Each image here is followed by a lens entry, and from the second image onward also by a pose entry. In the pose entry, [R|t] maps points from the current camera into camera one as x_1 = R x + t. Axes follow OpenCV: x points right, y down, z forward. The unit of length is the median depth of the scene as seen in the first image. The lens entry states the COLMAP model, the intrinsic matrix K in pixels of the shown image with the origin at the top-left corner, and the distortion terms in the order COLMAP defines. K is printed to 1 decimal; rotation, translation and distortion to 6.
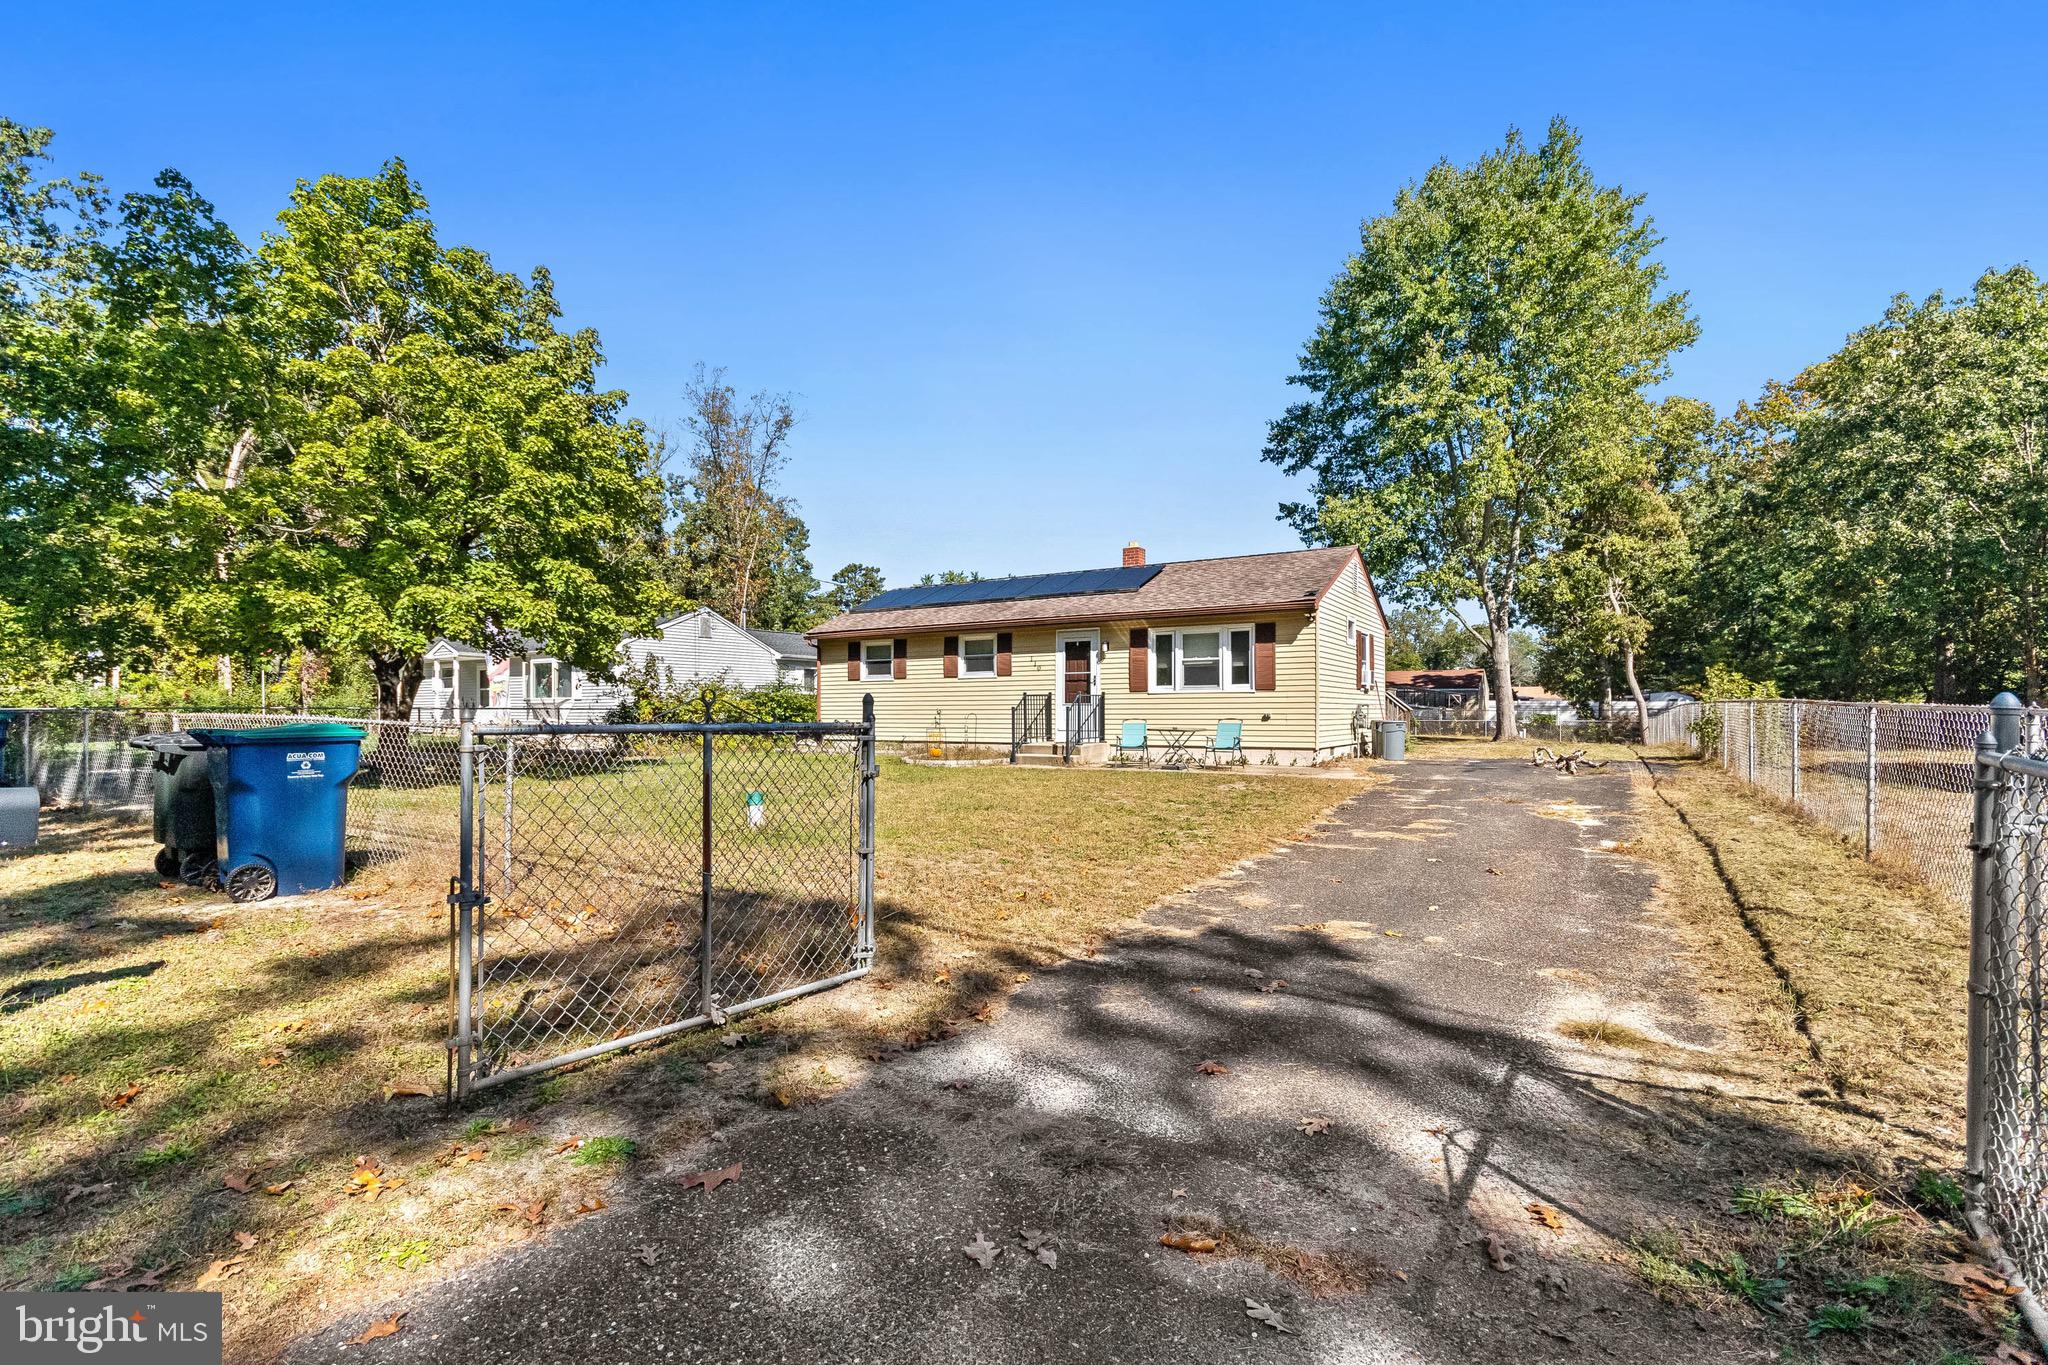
lens RADIAL K [[900.9, 0, 1022.8], [0, 900.9, 694.2], [0, 0, 1]] dist [0.001501, 0.001329]
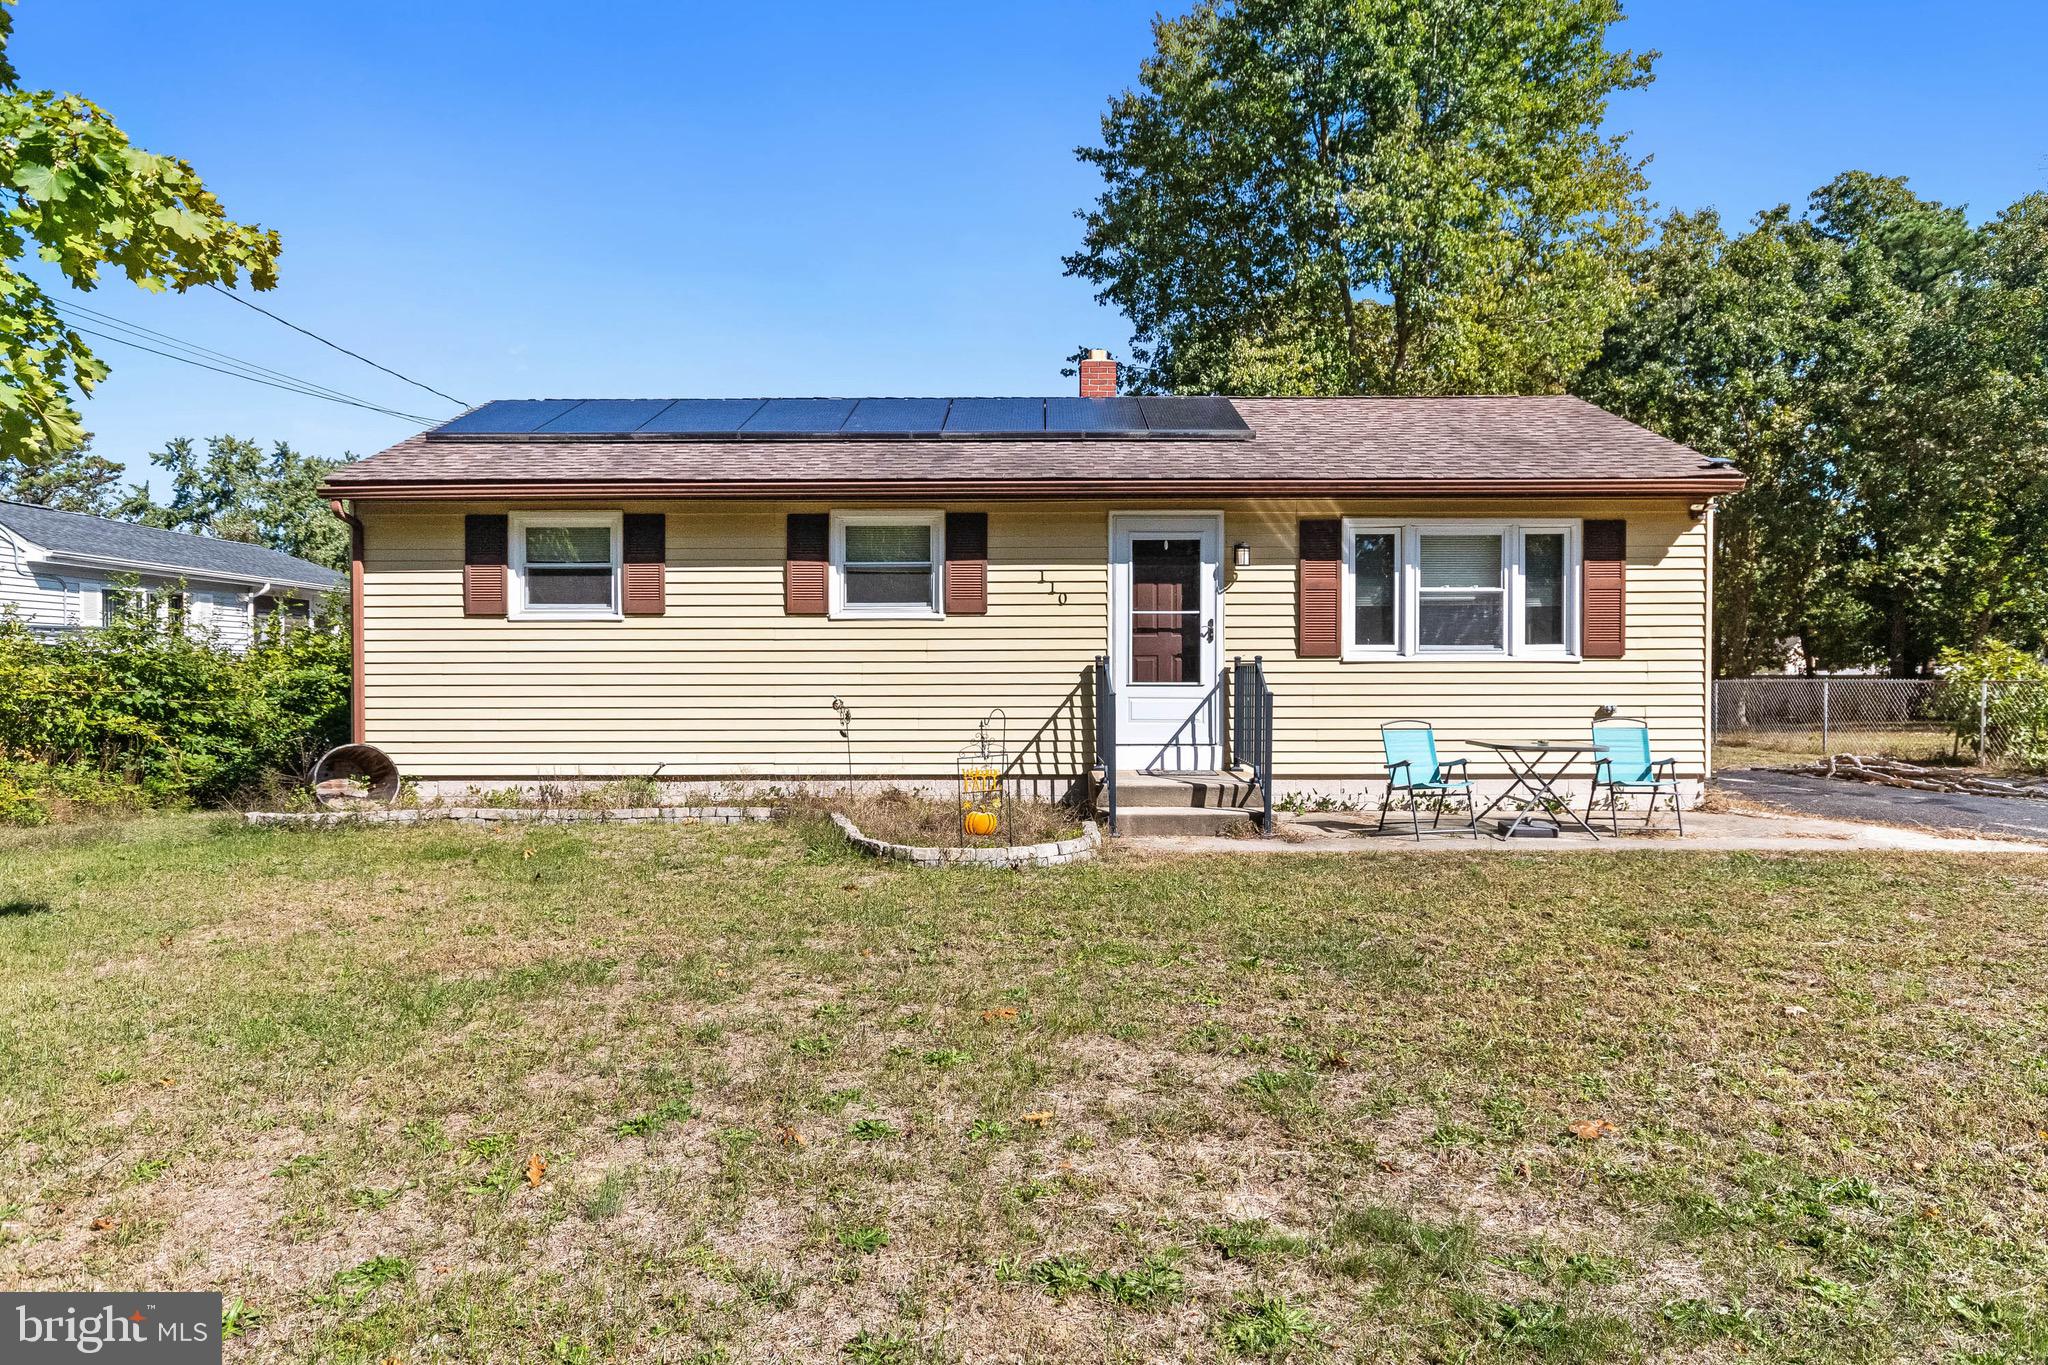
lens RADIAL K [[1215.3, 0, 1008.5], [0, 1215.3, 682.8], [0, 0, 1]] dist [0.004469, 0.001028]
pose [[0.854604, 0.001739, 0.519277, -0.289222], [-0.010889, 0.999835, 0.014572, 0.002596], [-0.519166, -0.018107, 0.854482, 0.498389]]
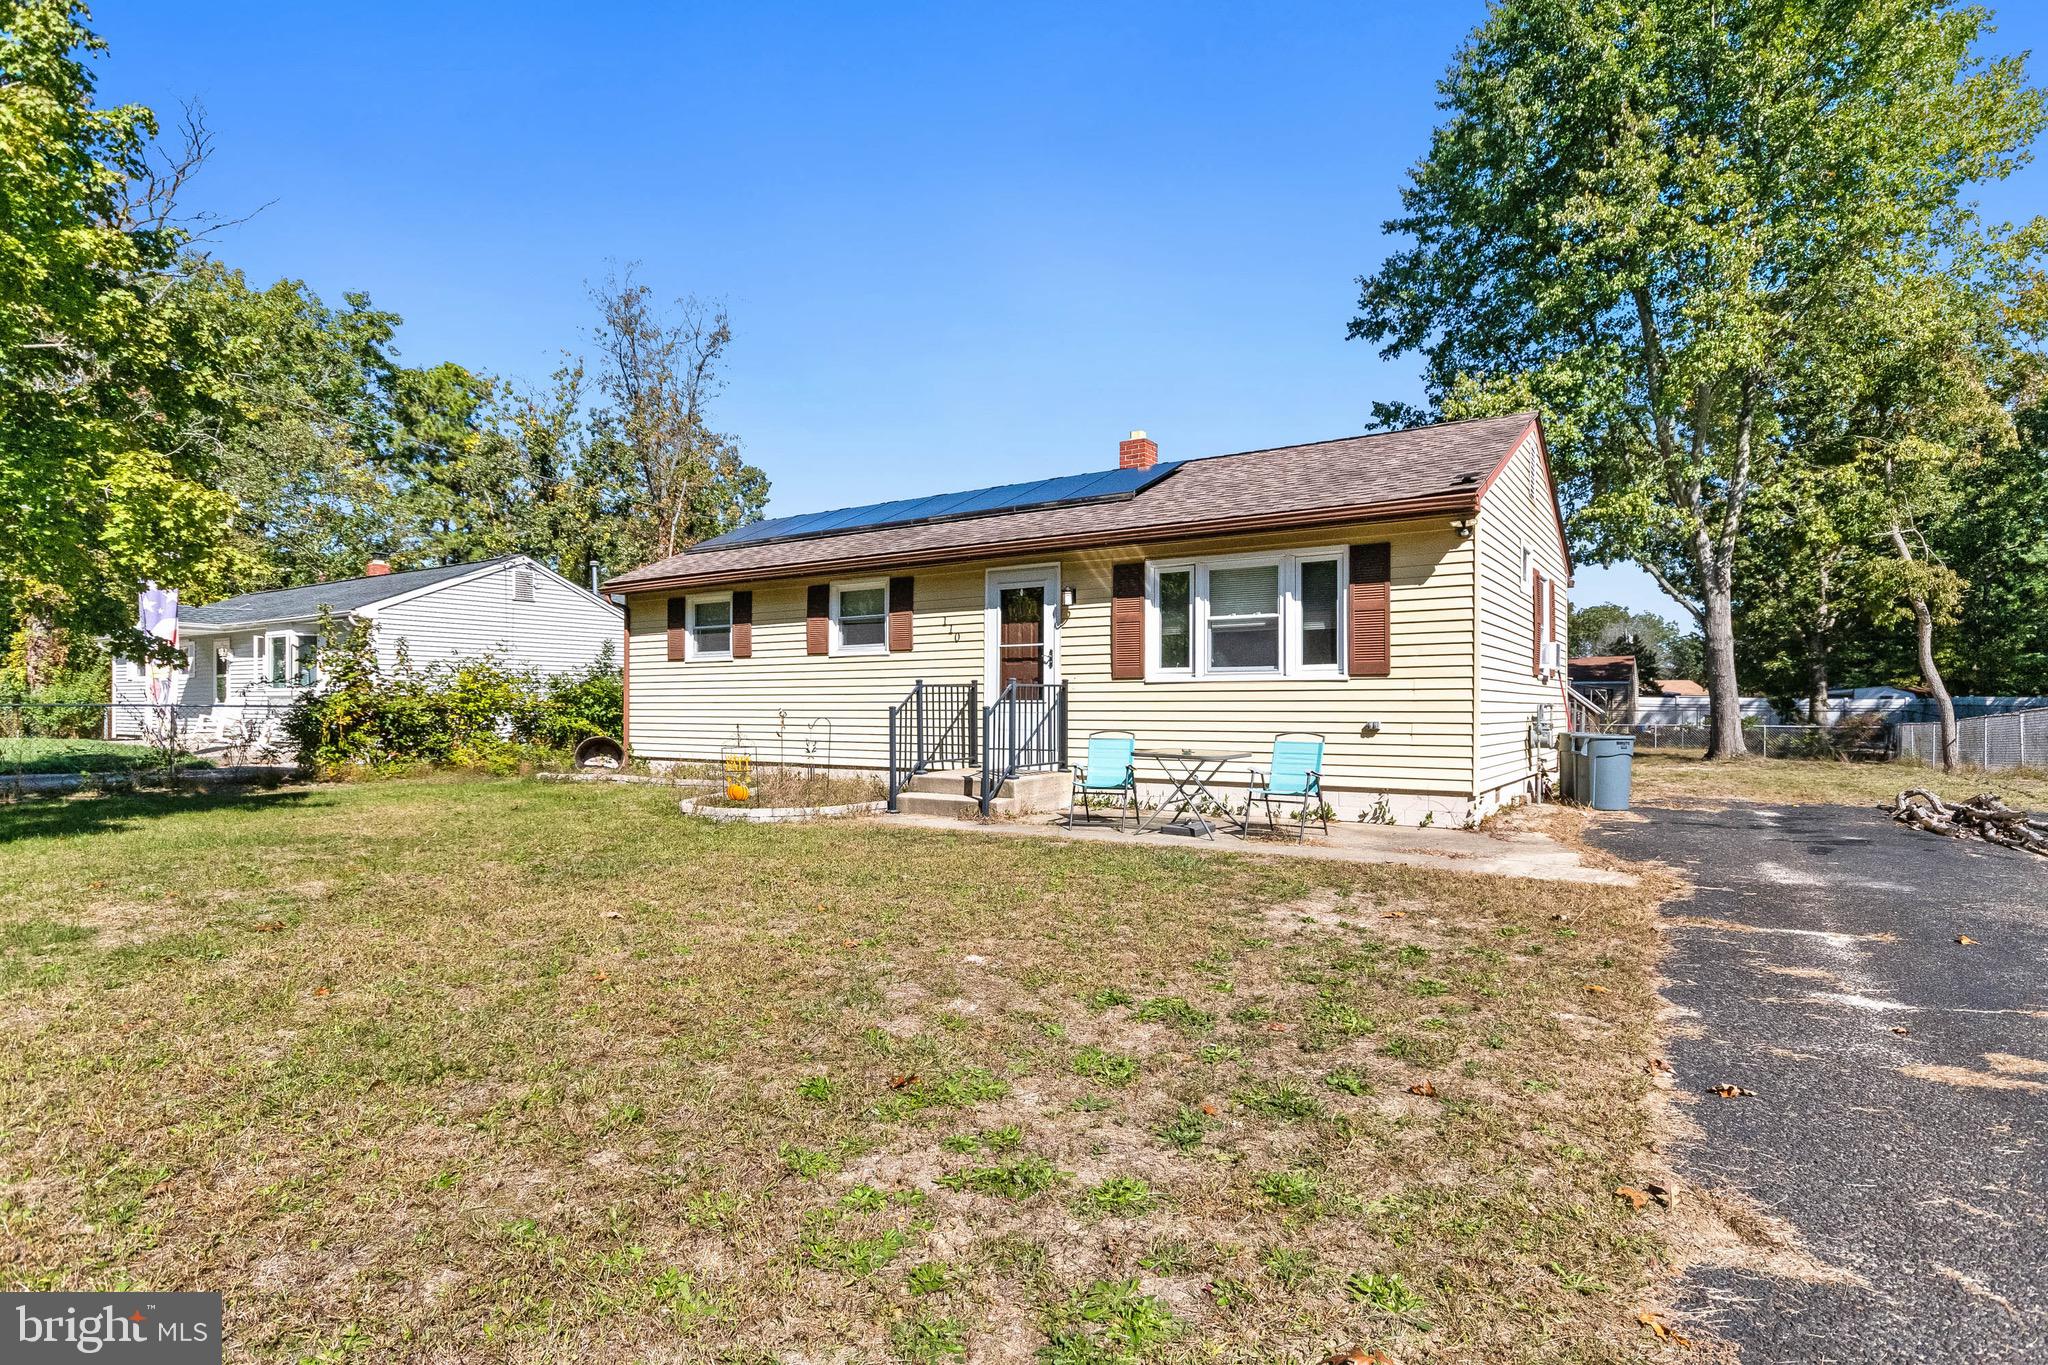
lens RADIAL K [[1037.9, 0, 1020.6], [0, 1037.9, 694.5], [0, 0, 1]] dist [0.004459, 0.000631]
pose [[0.999412, 0.003584, -0.034093, 0.076438], [-0.003361, 0.999973, 0.006611, 0.002283], [0.034116, -0.006492, 0.999397, 0.336058]]
